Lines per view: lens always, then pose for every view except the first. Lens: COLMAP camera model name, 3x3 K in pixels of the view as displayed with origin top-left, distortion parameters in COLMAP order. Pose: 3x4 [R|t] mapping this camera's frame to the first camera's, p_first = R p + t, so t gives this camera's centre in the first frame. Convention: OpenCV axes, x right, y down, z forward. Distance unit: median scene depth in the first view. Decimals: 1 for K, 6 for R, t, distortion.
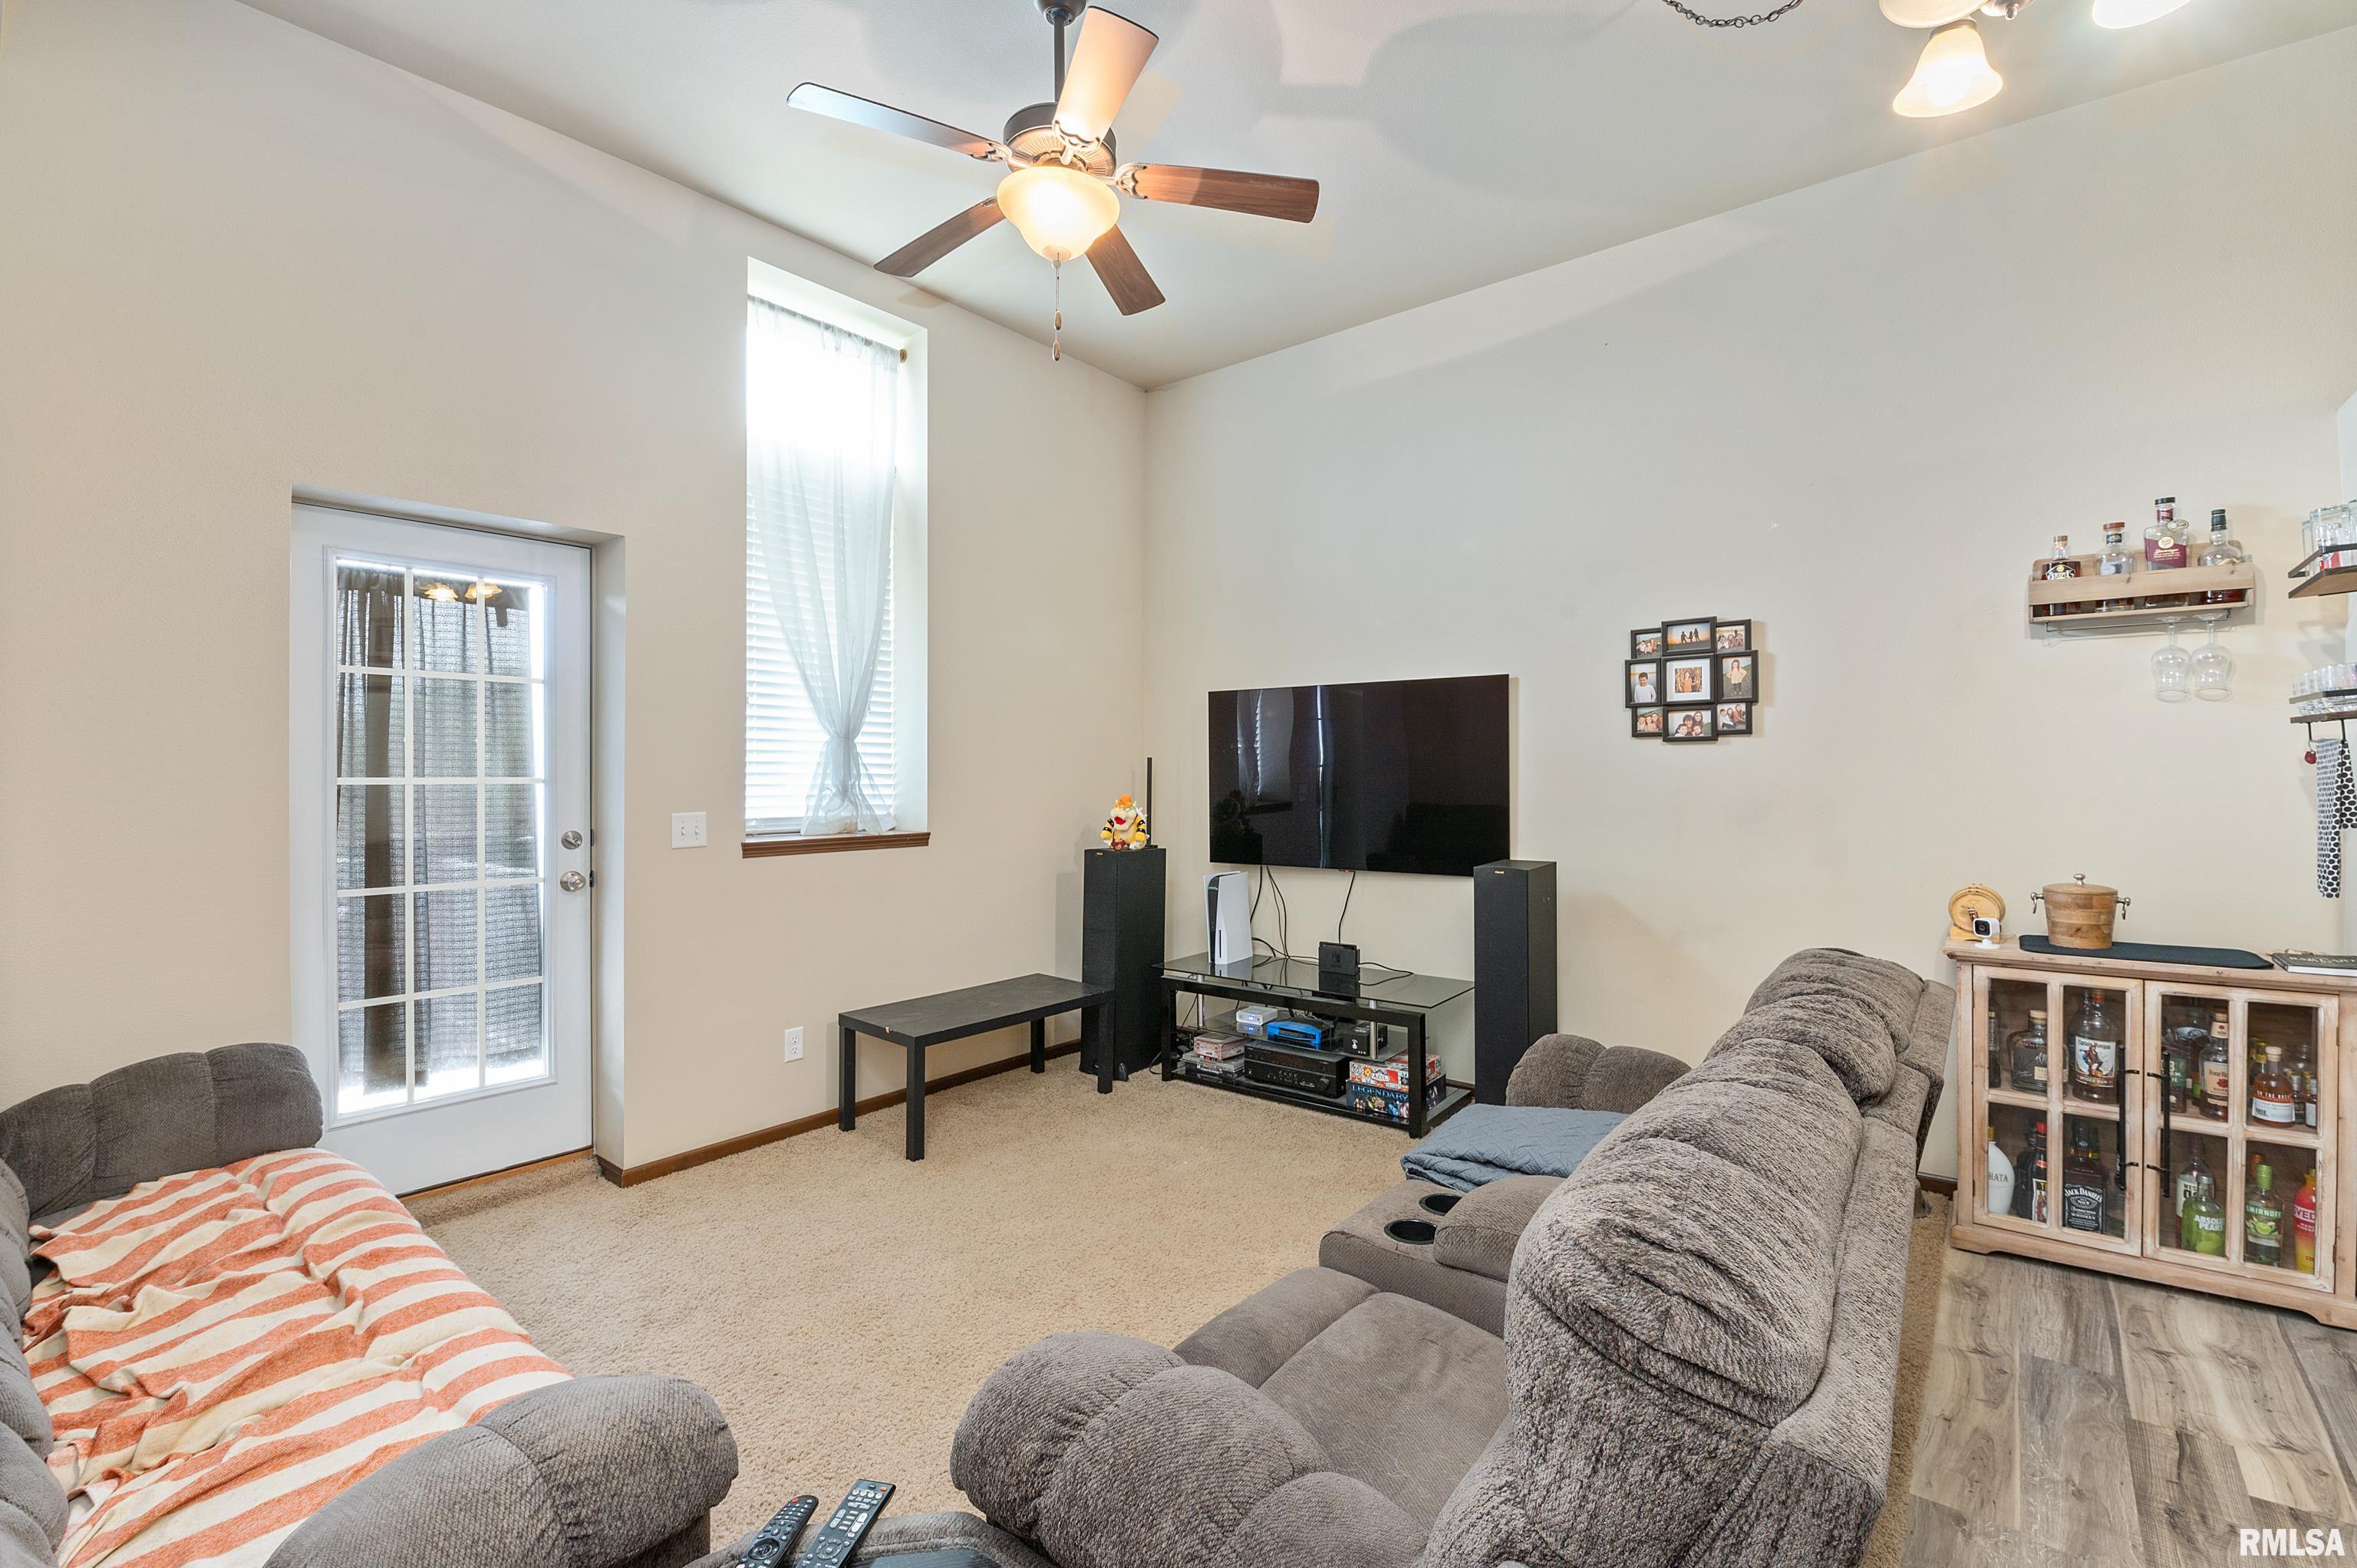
lens RADIAL K [[1026.0, 0, 1177.7], [0, 1026.0, 779.7], [0, 0, 1]] dist [-0.009993, -0.005420]
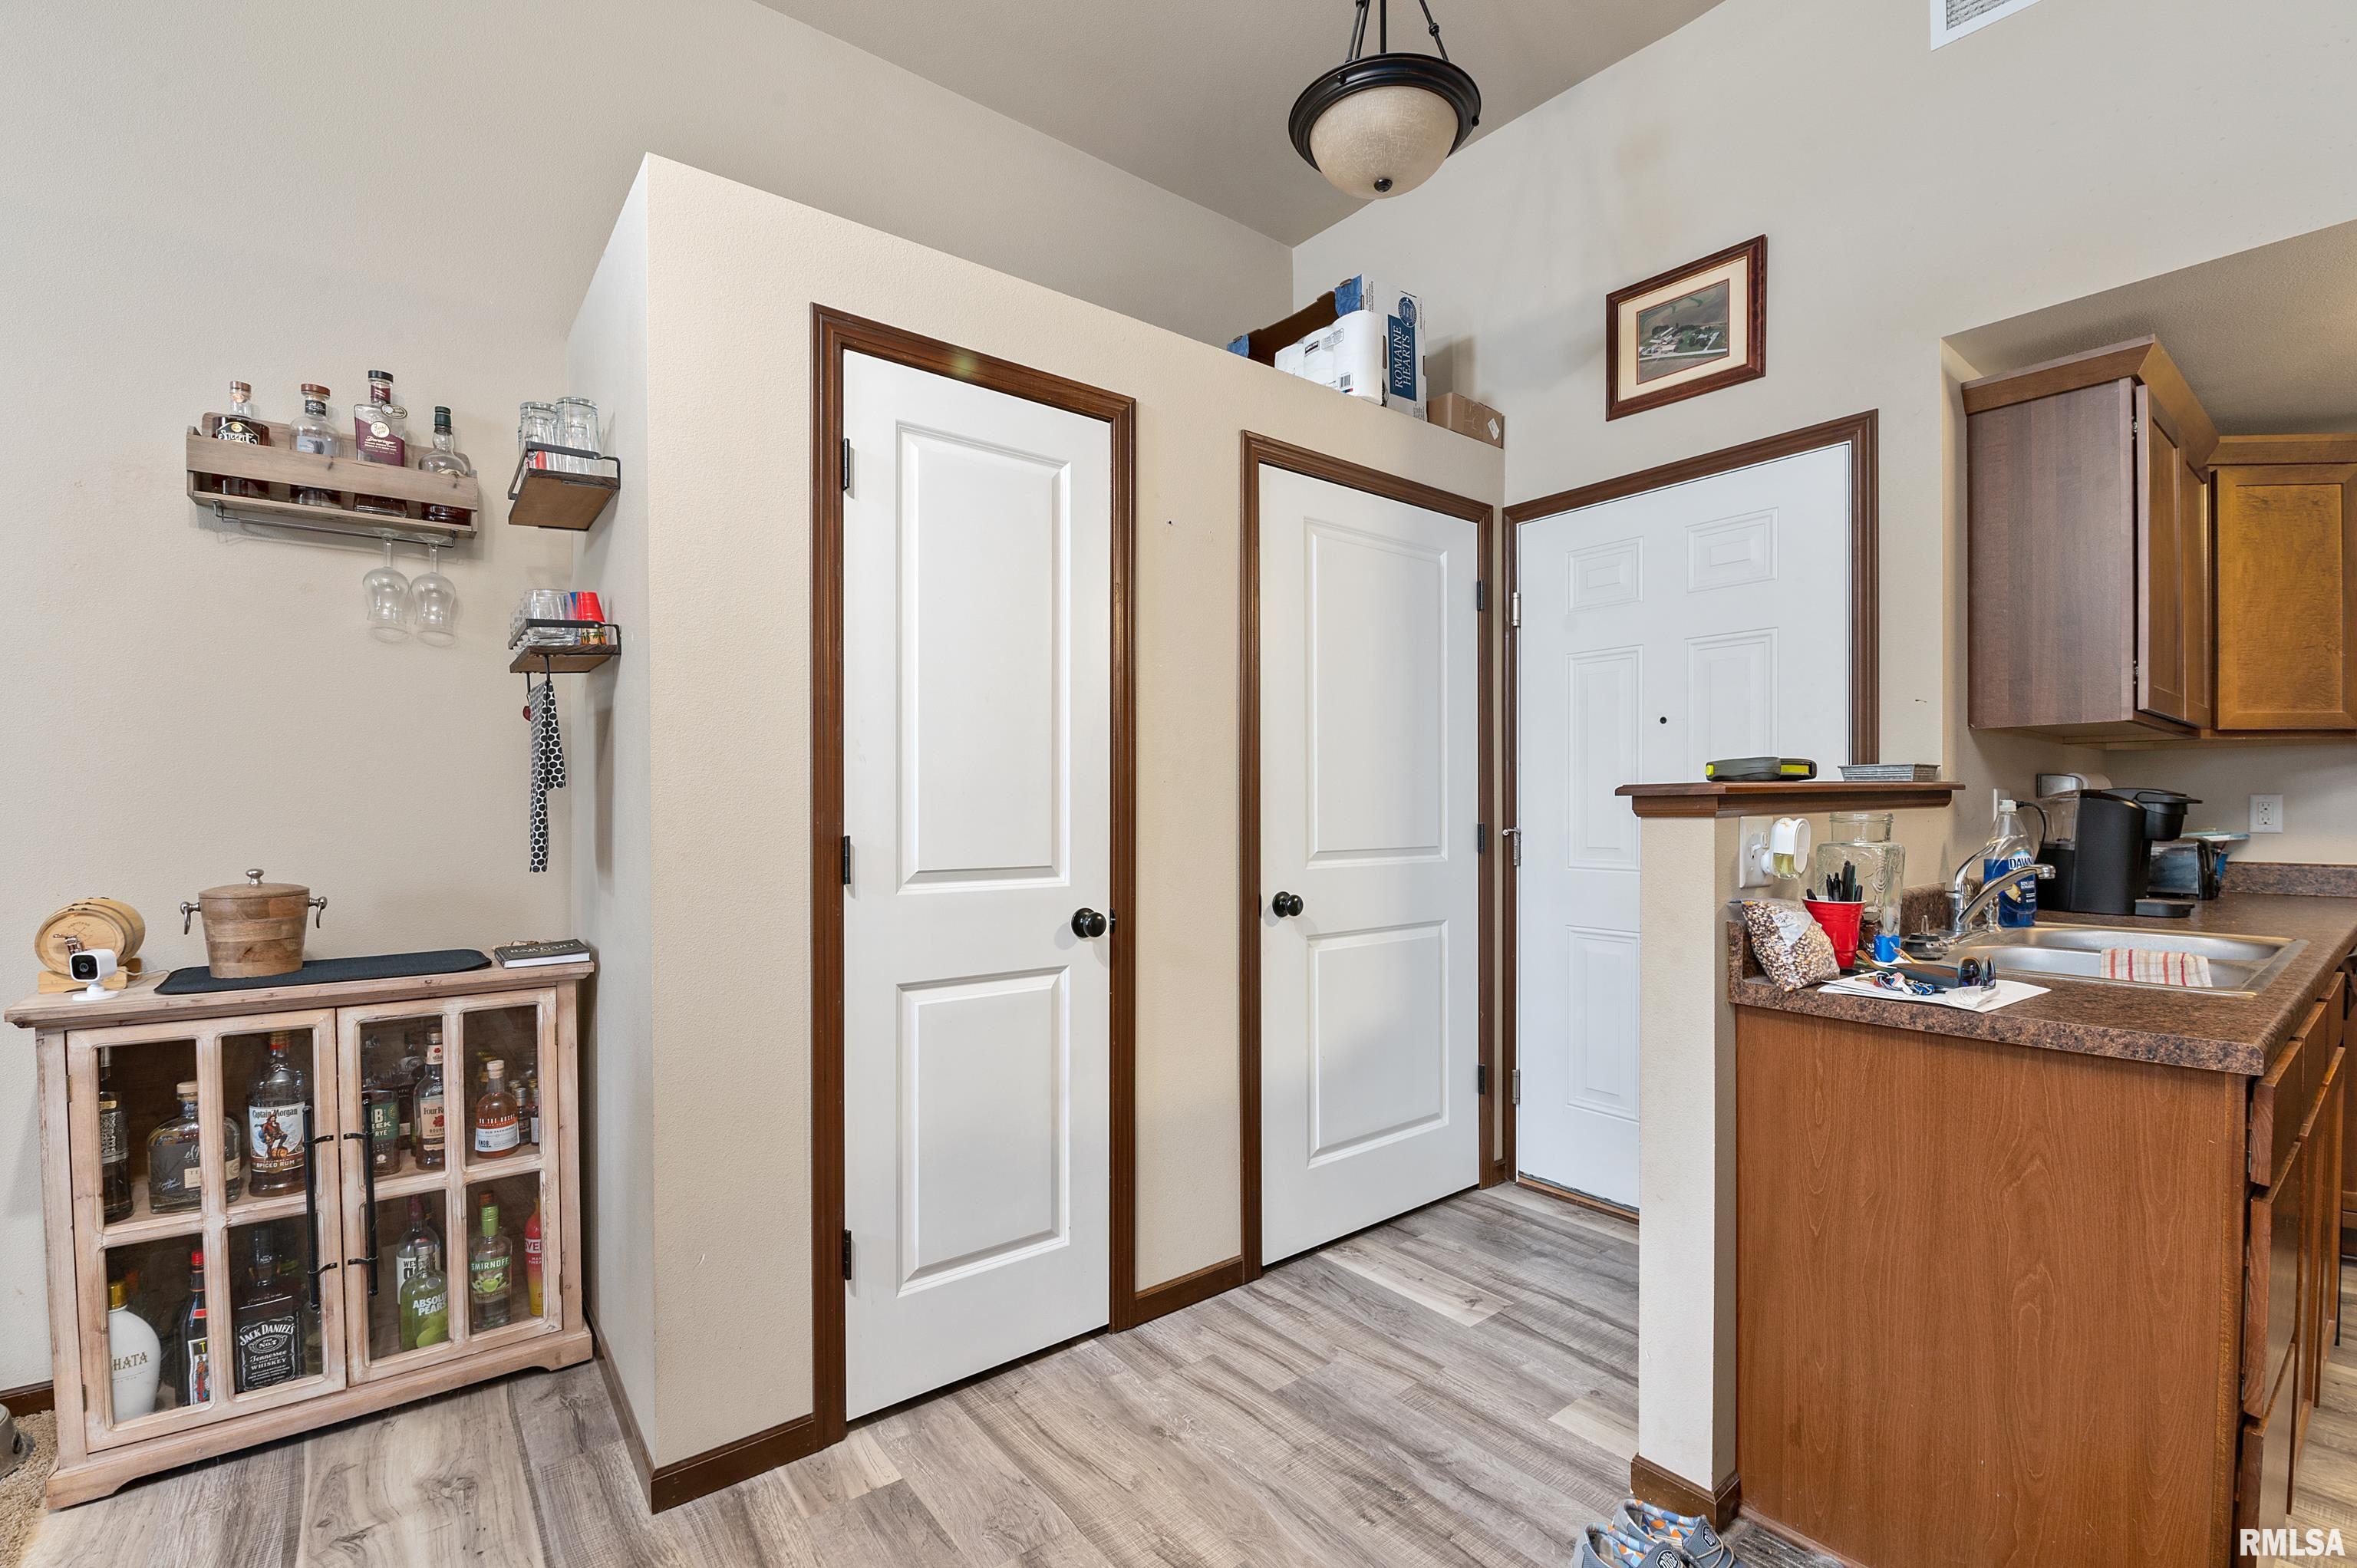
lens RADIAL K [[1026.0, 0, 1209.1], [0, 1026.0, 812.9], [0, 0, 1]] dist [-0.009993, -0.005420]
pose [[0.199564, -0.006477, 0.979863, 0.348755], [0.000774, 0.999979, 0.006453, 0.051345], [-0.979885, -0.000530, 0.199564, 0.230565]]
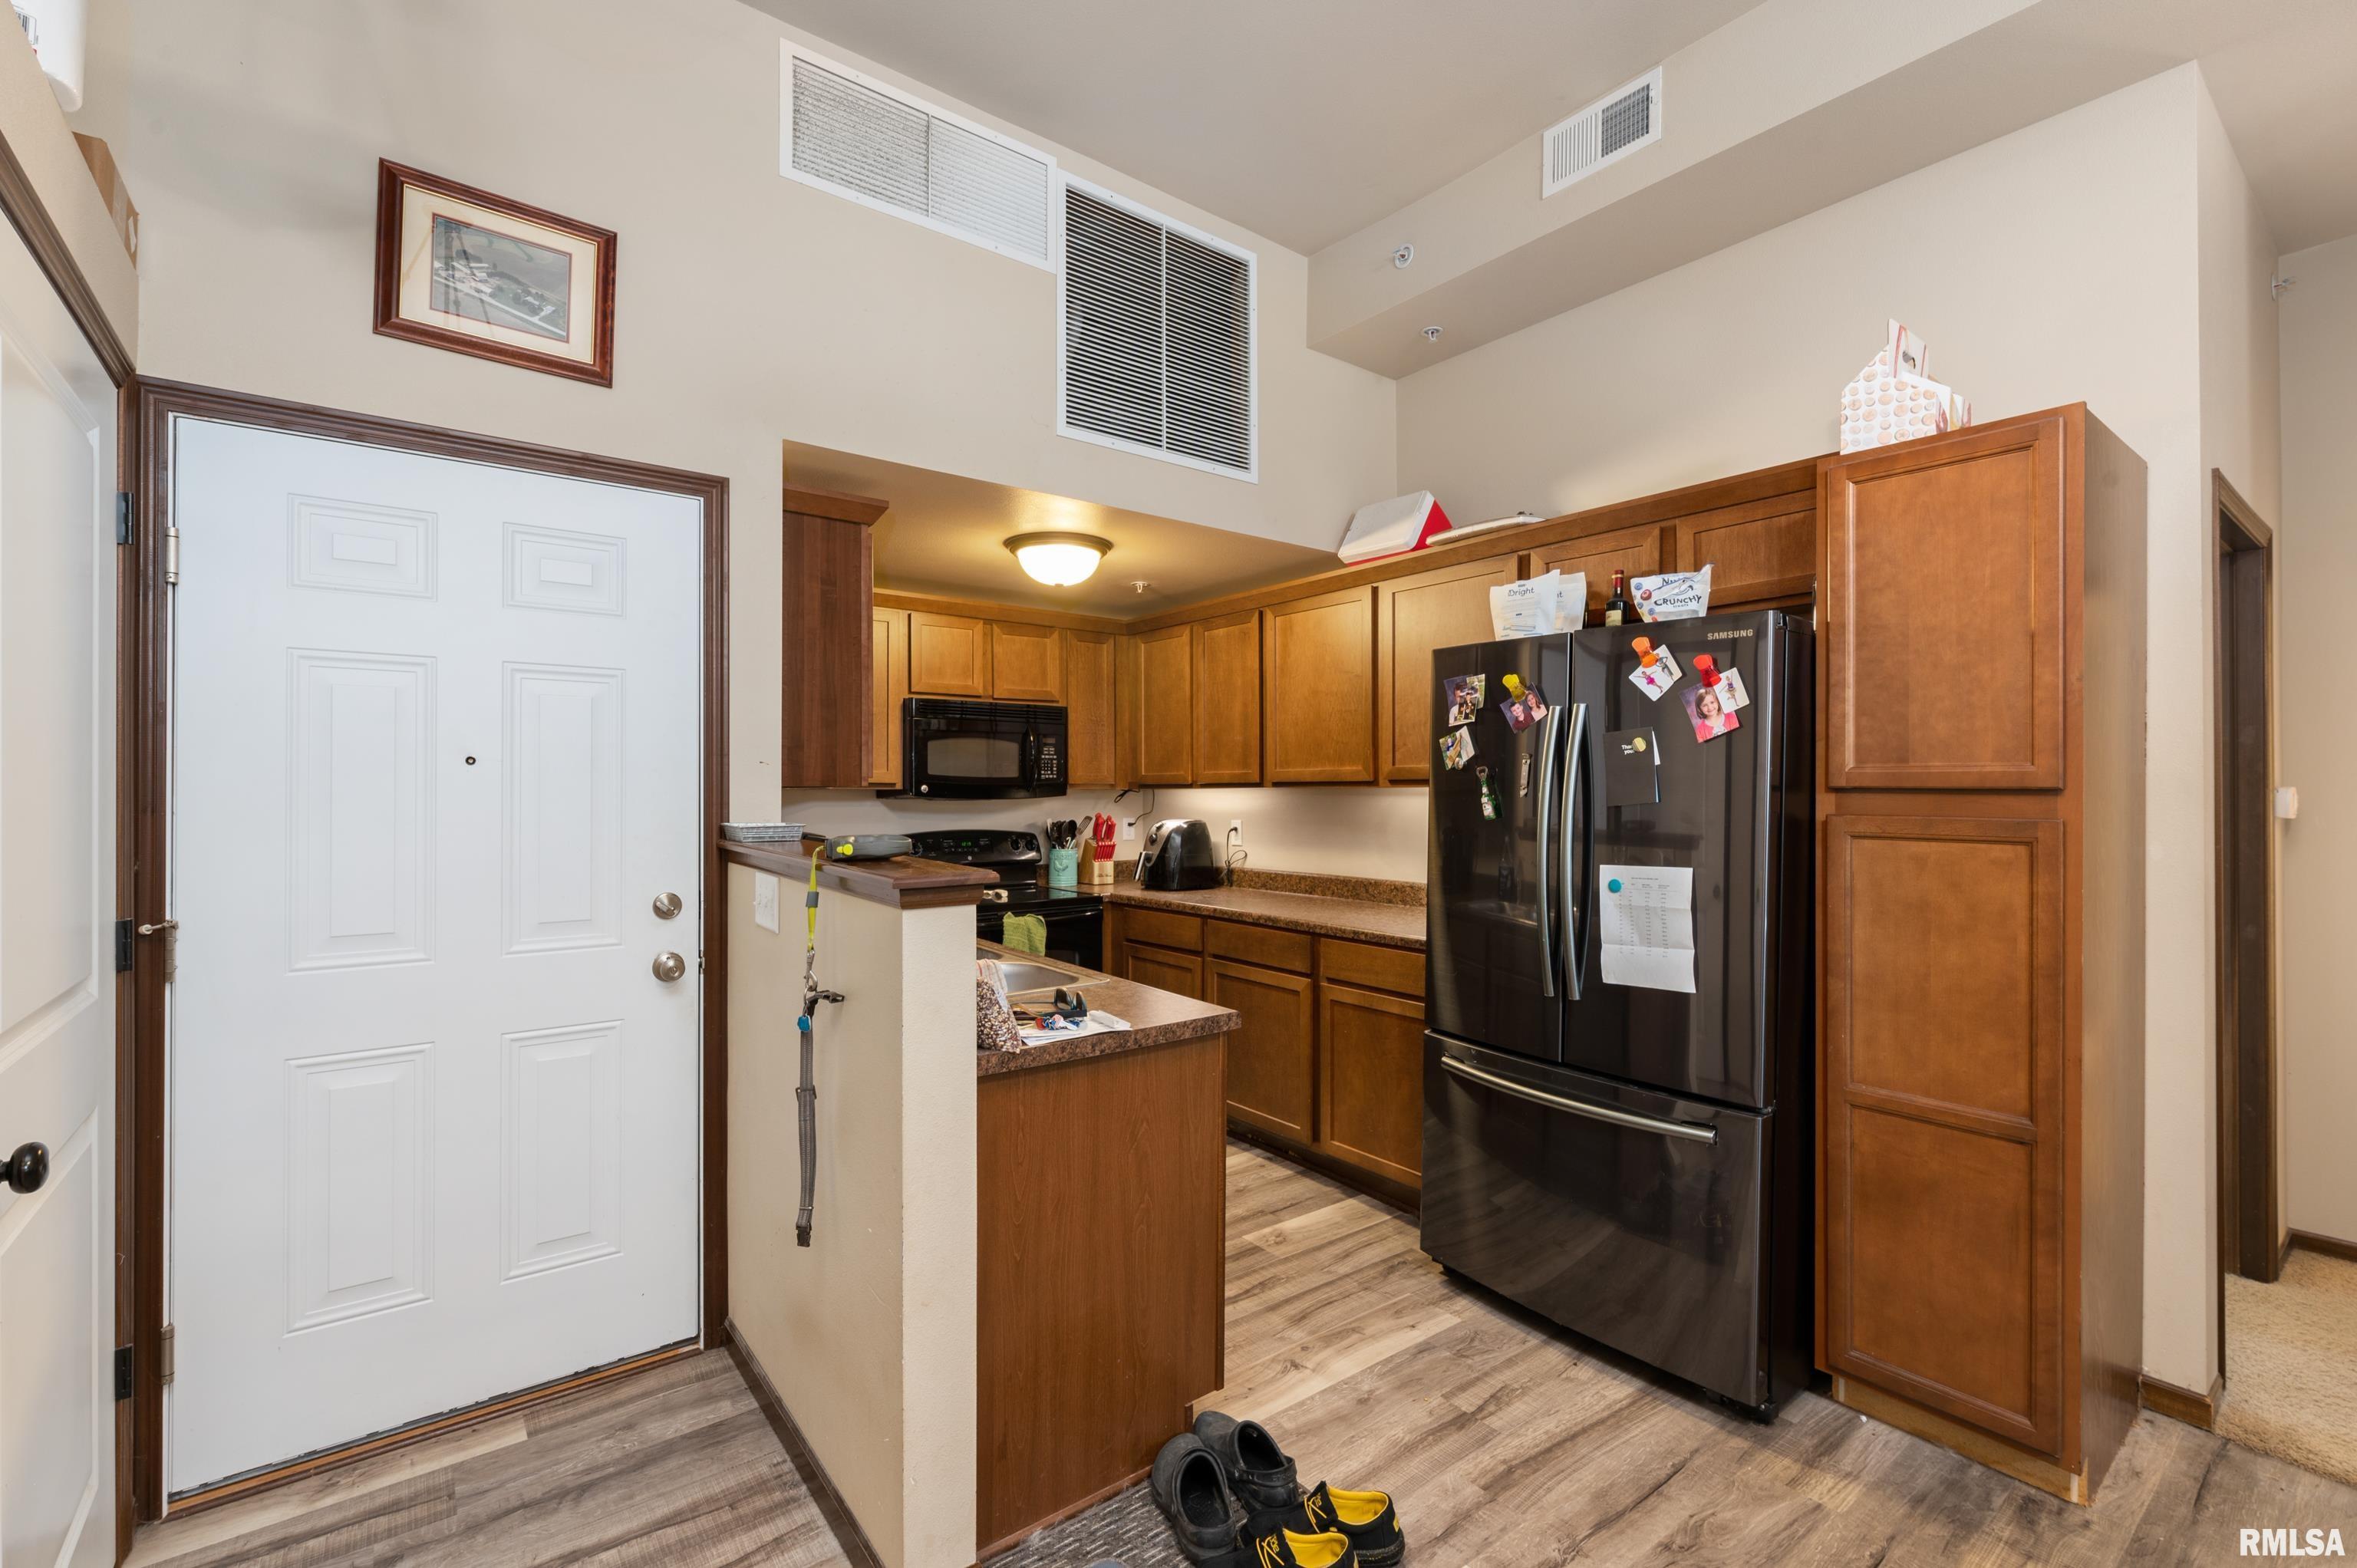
lens RADIAL K [[1026.0, 0, 1163.7], [0, 1026.0, 780.4], [0, 0, 1]] dist [-0.009993, -0.005420]
pose [[-0.977875, 0.001498, 0.209184, 0.748946], [-0.000421, 0.999958, -0.009126, -0.011790], [-0.209189, -0.009012, -0.977834, 0.642286]]
